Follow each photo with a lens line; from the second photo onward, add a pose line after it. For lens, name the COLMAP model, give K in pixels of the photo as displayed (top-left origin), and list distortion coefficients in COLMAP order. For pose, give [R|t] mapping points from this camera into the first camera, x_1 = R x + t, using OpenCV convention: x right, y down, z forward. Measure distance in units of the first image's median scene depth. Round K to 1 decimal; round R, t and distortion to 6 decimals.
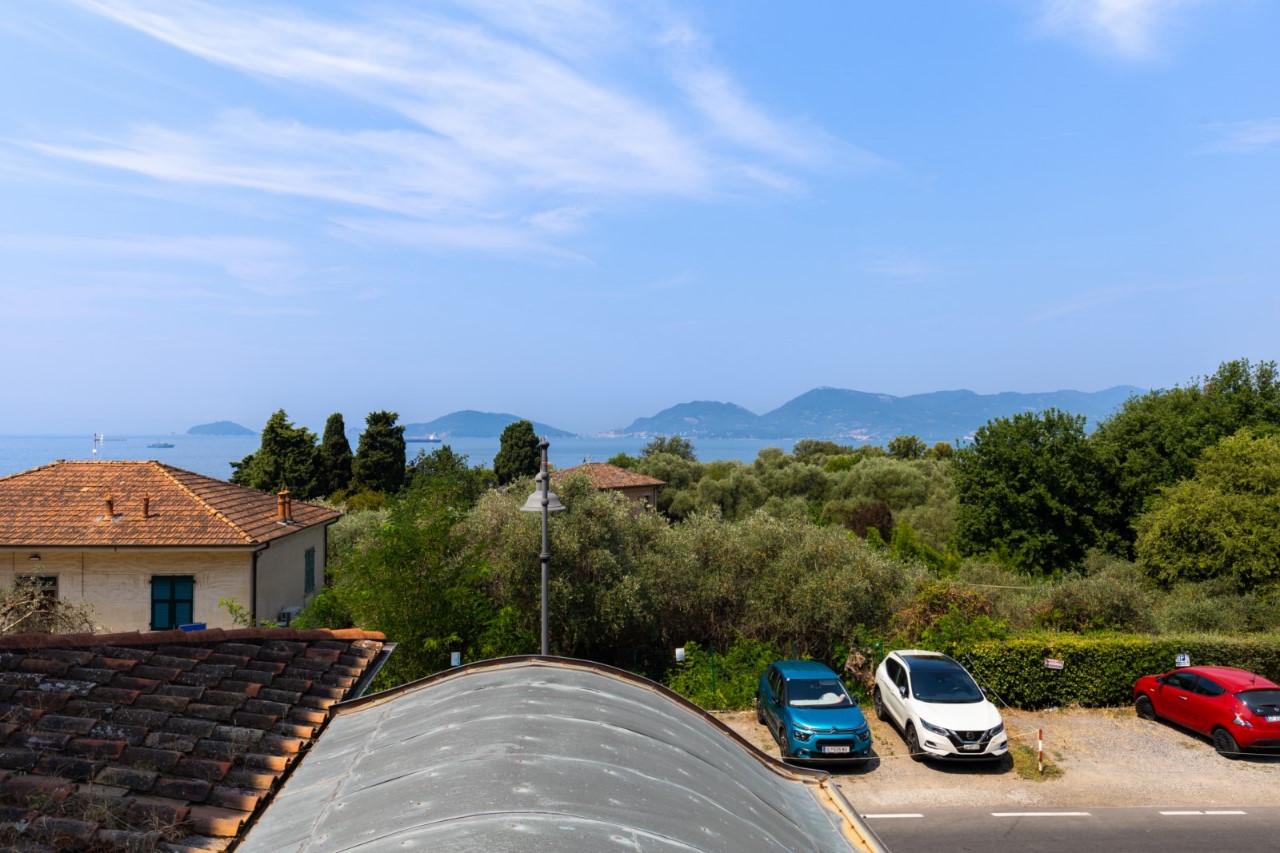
lens RADIAL K [[910.4, 0, 648.6], [0, 910.4, 425.2], [0, 0, 1]] dist [-0.009200, 0.001526]
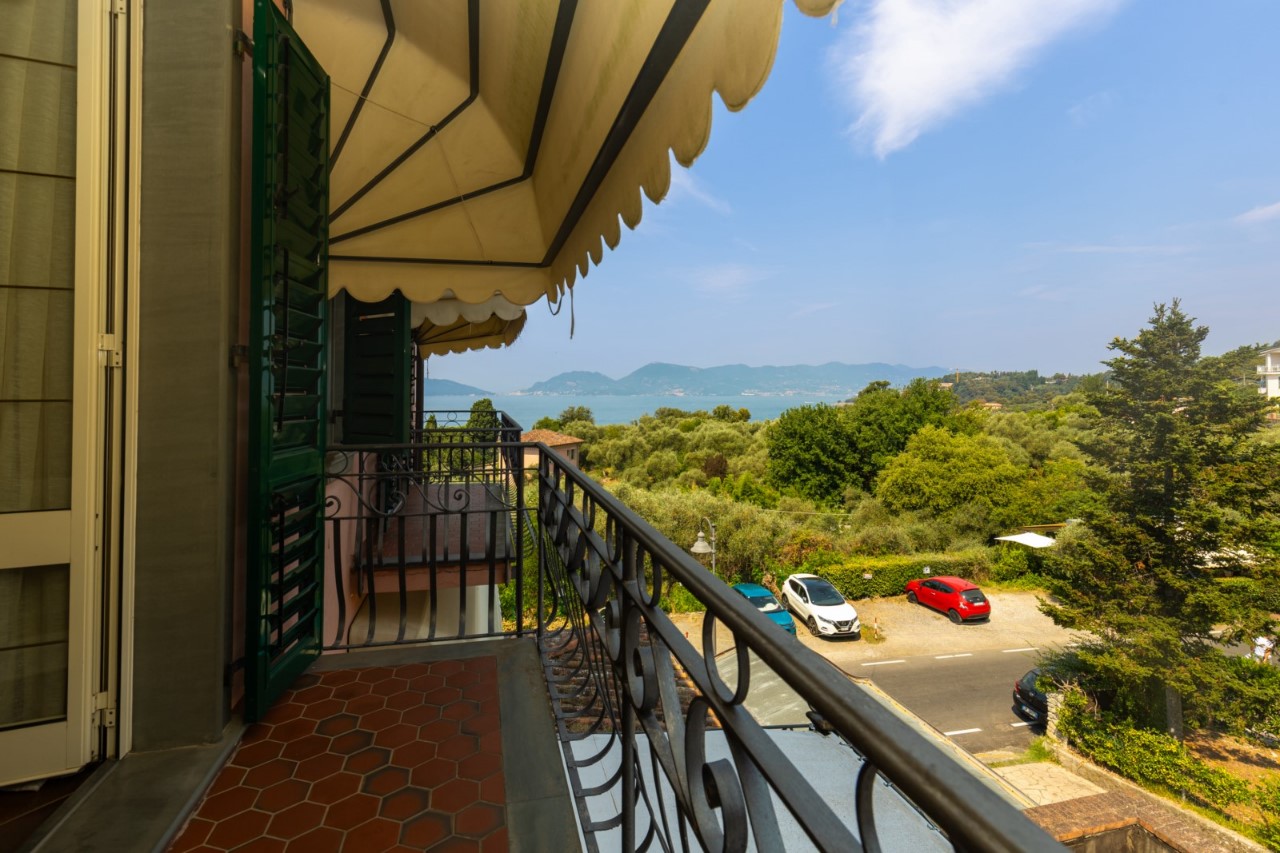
lens RADIAL K [[595.5, 0, 638.9], [0, 595.5, 383.7], [0, 0, 1]] dist [0.003284, -0.000485]
pose [[0.985552, -0.002345, 0.169359, -0.097401], [0.002032, 0.999996, 0.002017, -0.059312], [-0.169363, -0.001644, 0.985552, -0.067959]]
